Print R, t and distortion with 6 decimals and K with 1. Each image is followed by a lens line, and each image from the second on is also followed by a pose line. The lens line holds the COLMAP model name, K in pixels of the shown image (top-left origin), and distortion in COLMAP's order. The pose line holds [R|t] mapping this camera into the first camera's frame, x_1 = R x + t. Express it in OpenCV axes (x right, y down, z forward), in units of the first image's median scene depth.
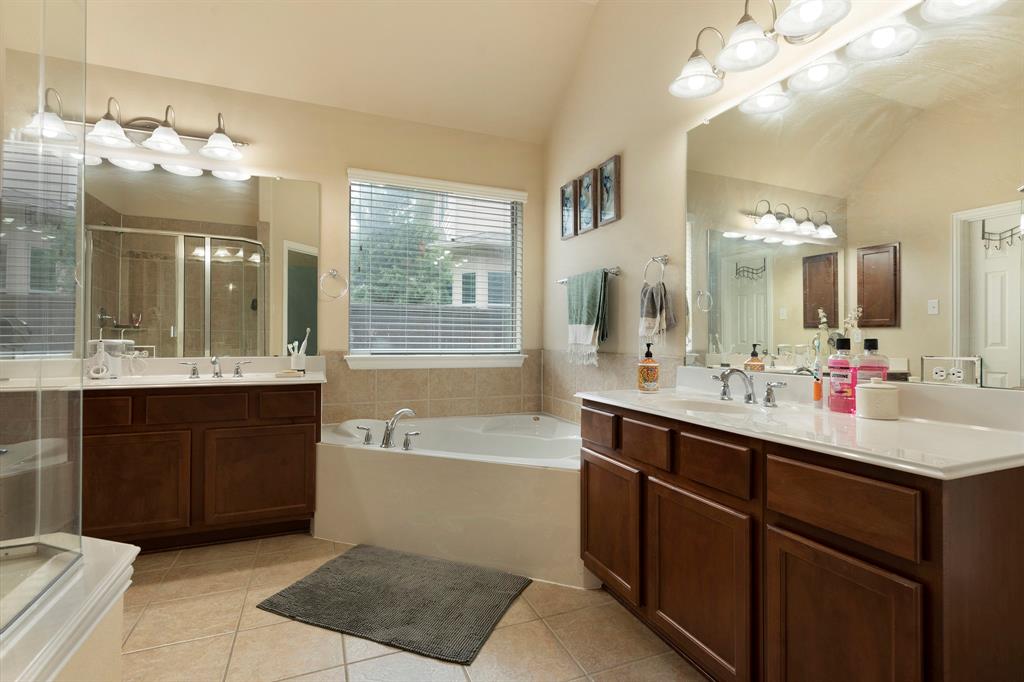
lens RADIAL K [[504.1, 0, 521.9], [0, 504.1, 340.5], [0, 0, 1]] dist [0.017870, -0.006758]
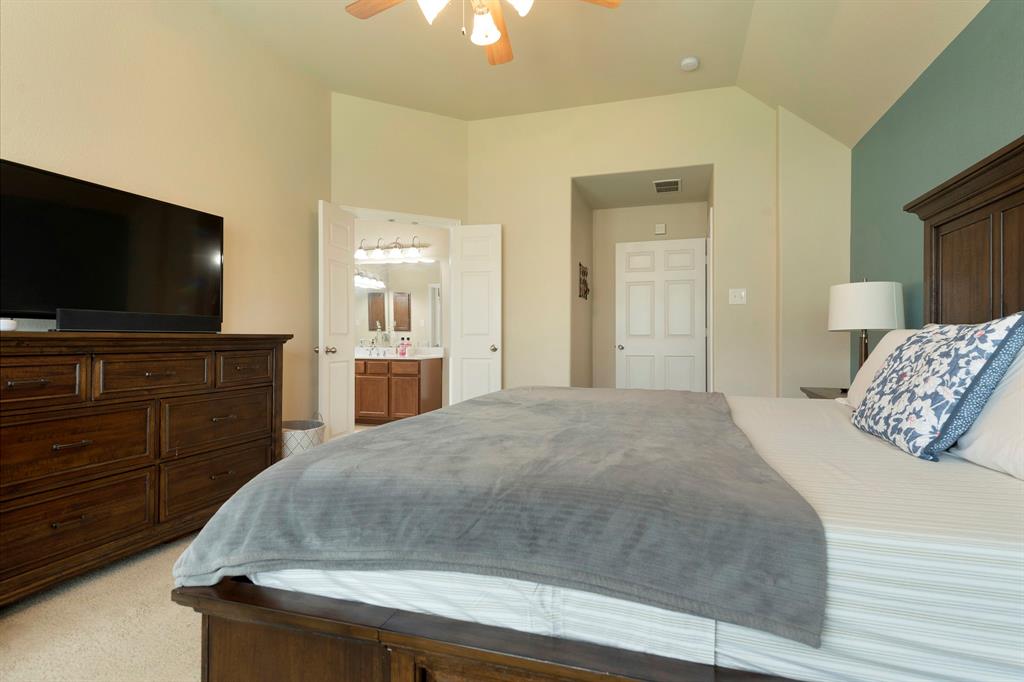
lens RADIAL K [[504.1, 0, 516.7], [0, 504.1, 339.2], [0, 0, 1]] dist [0.017870, -0.006758]
pose [[0.653405, -0.003123, 0.757002, -0.659694], [-0.000857, 0.999988, 0.004865, -0.003250], [-0.757008, -0.003828, 0.653394, -0.840040]]
